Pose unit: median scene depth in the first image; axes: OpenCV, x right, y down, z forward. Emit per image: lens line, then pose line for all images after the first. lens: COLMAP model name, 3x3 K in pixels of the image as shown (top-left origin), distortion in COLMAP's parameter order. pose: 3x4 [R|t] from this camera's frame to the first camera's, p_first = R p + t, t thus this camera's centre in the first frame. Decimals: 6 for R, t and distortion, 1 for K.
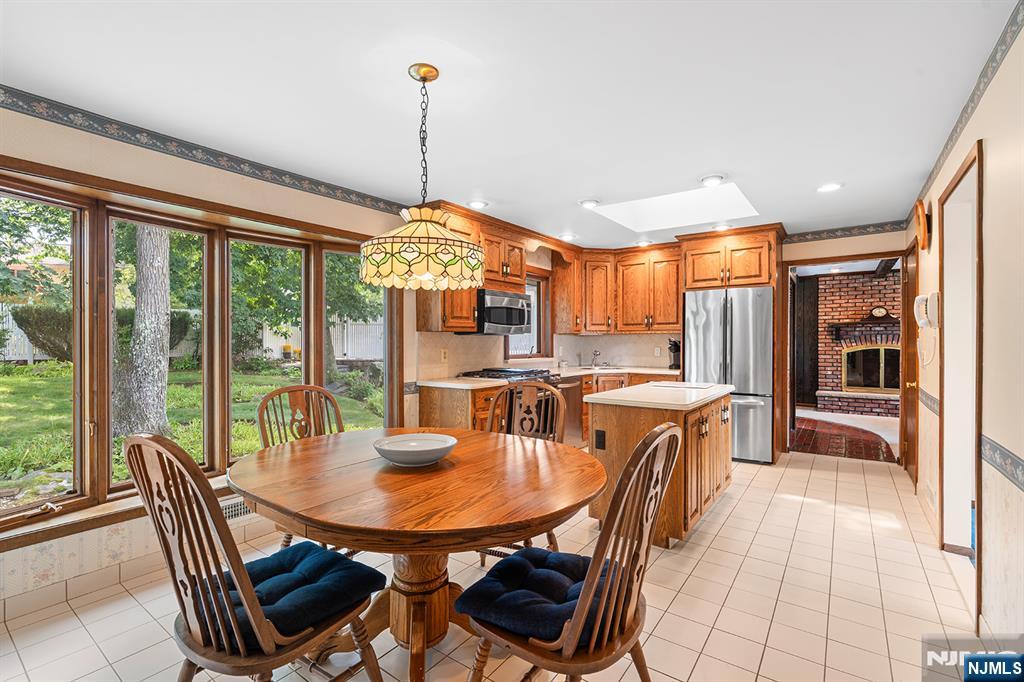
lens RADIAL K [[459.2, 0, 512.3], [0, 459.2, 341.7], [0, 0, 1]] dist [-0.002177, -0.000467]
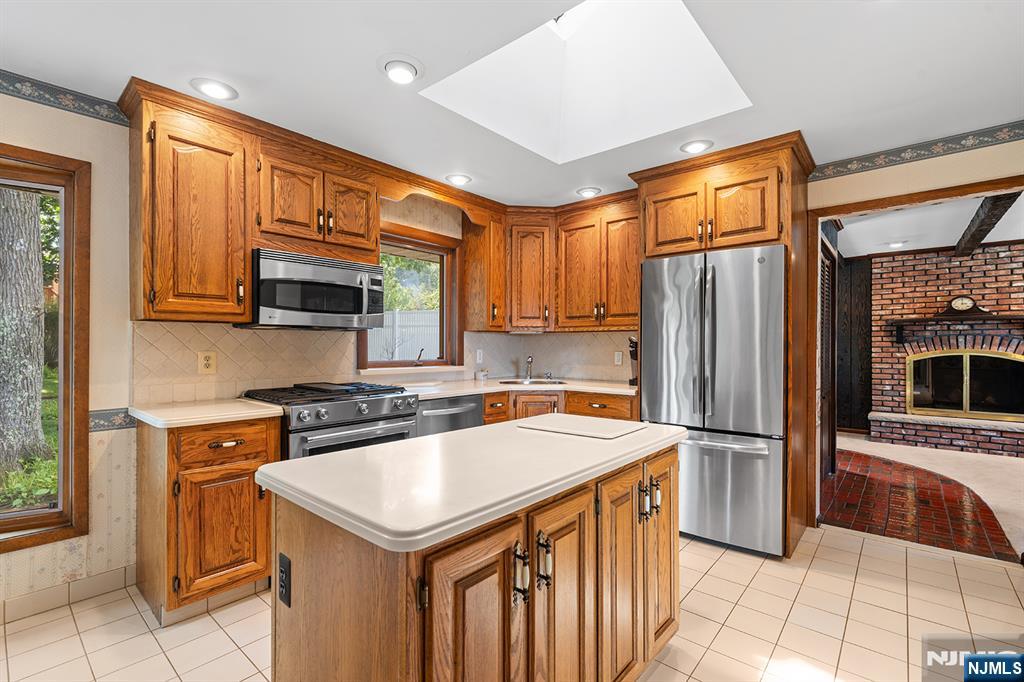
lens RADIAL K [[459.2, 0, 510.7], [0, 459.2, 343.3], [0, 0, 1]] dist [-0.002177, -0.000467]
pose [[0.996767, 0.003457, -0.080271, 0.220059], [-0.003993, 0.999971, -0.006525, 0.005489], [0.080246, 0.006825, 0.996752, 0.325600]]
